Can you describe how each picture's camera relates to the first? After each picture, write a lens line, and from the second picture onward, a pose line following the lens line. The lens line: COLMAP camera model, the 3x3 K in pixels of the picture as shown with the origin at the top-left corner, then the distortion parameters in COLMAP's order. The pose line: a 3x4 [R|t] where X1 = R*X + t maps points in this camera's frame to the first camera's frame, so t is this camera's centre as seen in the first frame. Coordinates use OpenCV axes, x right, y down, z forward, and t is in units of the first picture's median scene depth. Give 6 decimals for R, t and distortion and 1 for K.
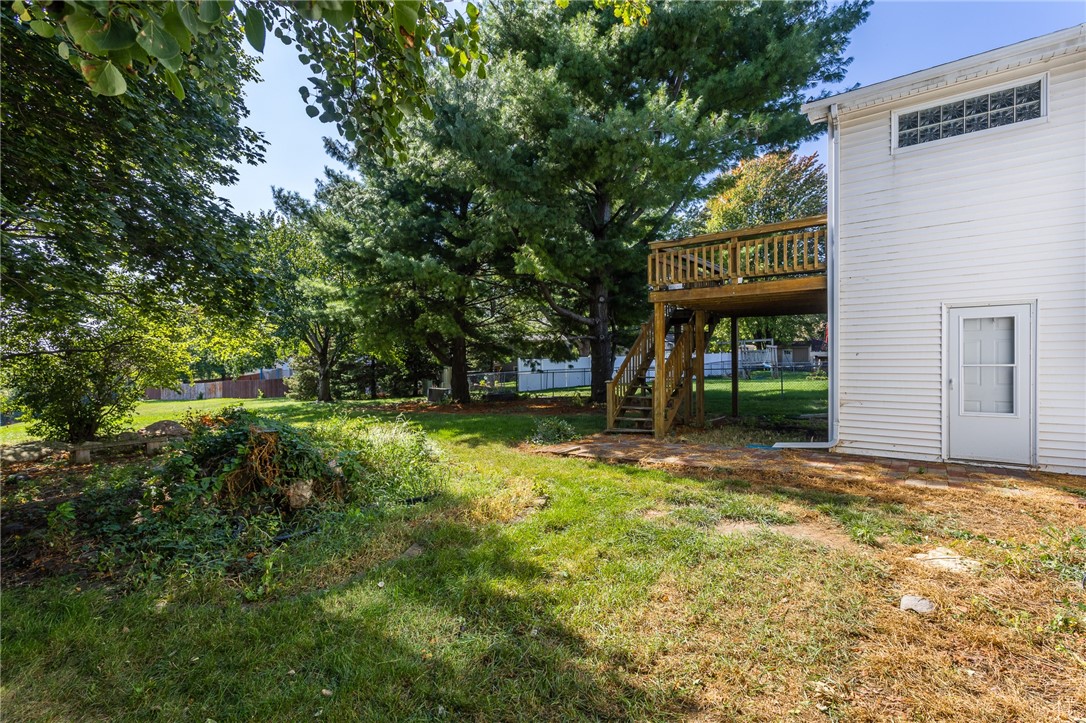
lens RADIAL K [[526.6, 0, 544.7], [0, 526.6, 362.7], [0, 0, 1]] dist [-0.001818, -0.000488]
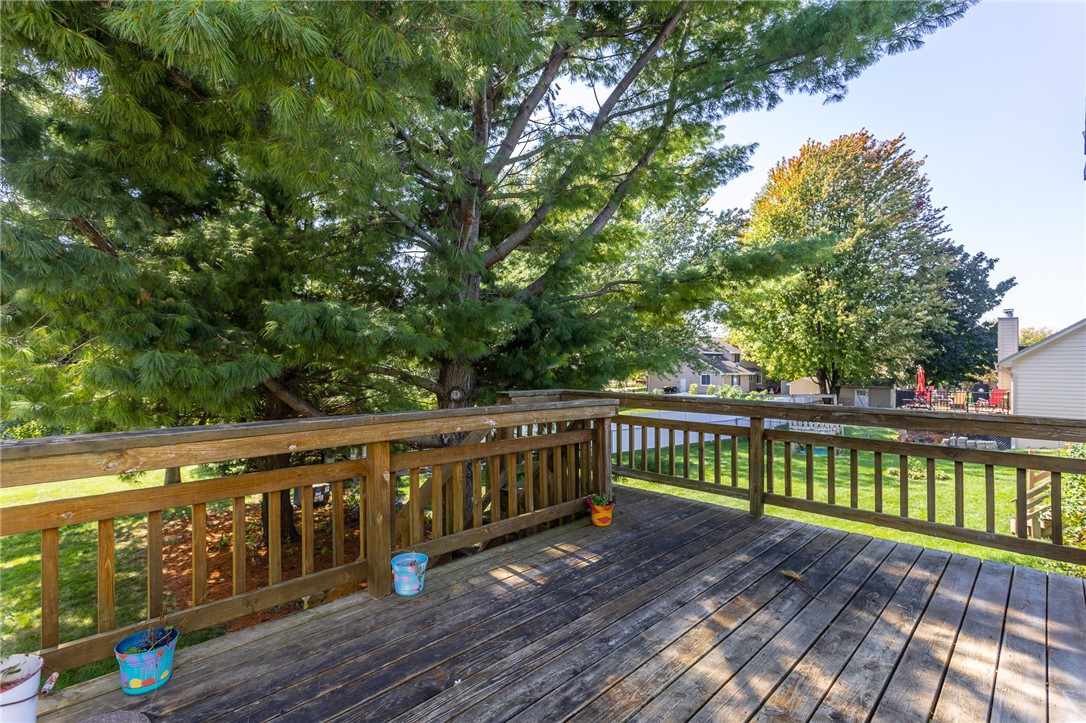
lens RADIAL K [[526.6, 0, 539.4], [0, 526.6, 365.8], [0, 0, 1]] dist [-0.001818, -0.000488]
pose [[0.992439, 0.008965, -0.122411, 0.087149], [-0.009995, 0.999920, -0.007804, -0.050782], [0.122331, 0.008968, 0.992449, 0.176891]]
